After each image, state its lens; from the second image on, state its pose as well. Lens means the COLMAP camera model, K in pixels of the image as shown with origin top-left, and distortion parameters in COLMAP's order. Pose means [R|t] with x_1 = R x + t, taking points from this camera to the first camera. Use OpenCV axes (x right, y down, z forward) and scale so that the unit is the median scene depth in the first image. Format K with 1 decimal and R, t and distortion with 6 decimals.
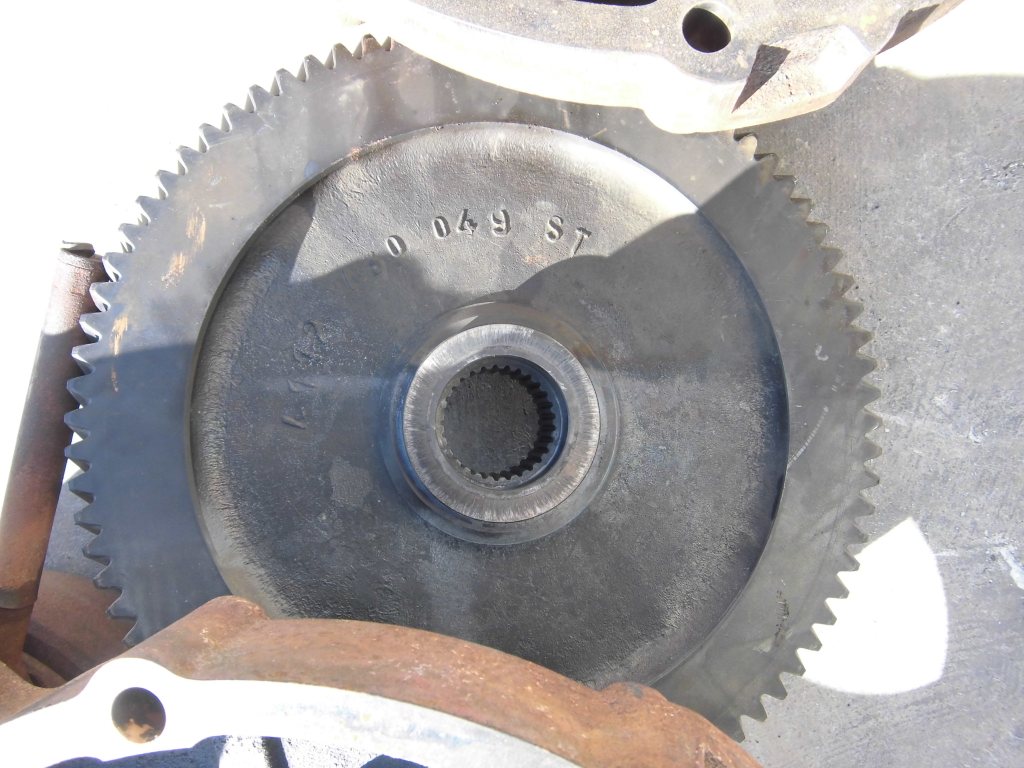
lens RADIAL K [[786.6, 0, 512.0], [0, 786.6, 384.0], [0, 0, 1]] dist [-0.136901, 0.097627]
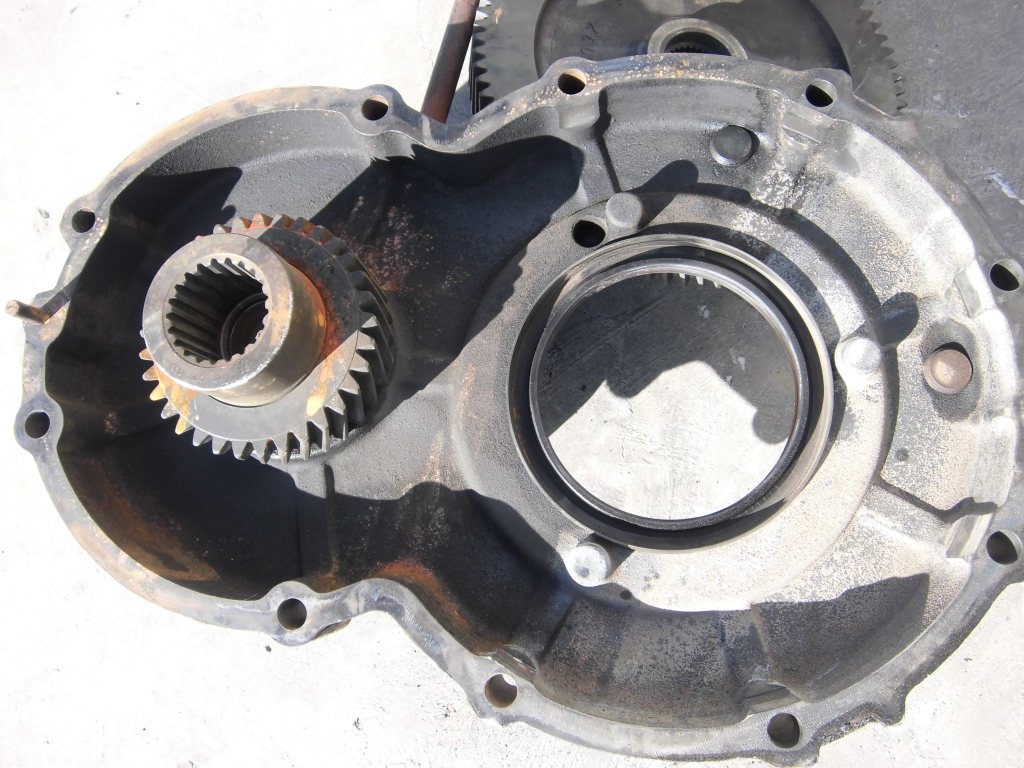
lens RADIAL K [[786.6, 0, 512.0], [0, 786.6, 384.0], [0, 0, 1]] dist [-0.136901, 0.097627]
pose [[0.998977, -0.044262, -0.009260, -0.391367], [0.040706, 0.969387, -0.242142, 1.007312], [0.019694, 0.241517, 0.970197, -0.486847]]
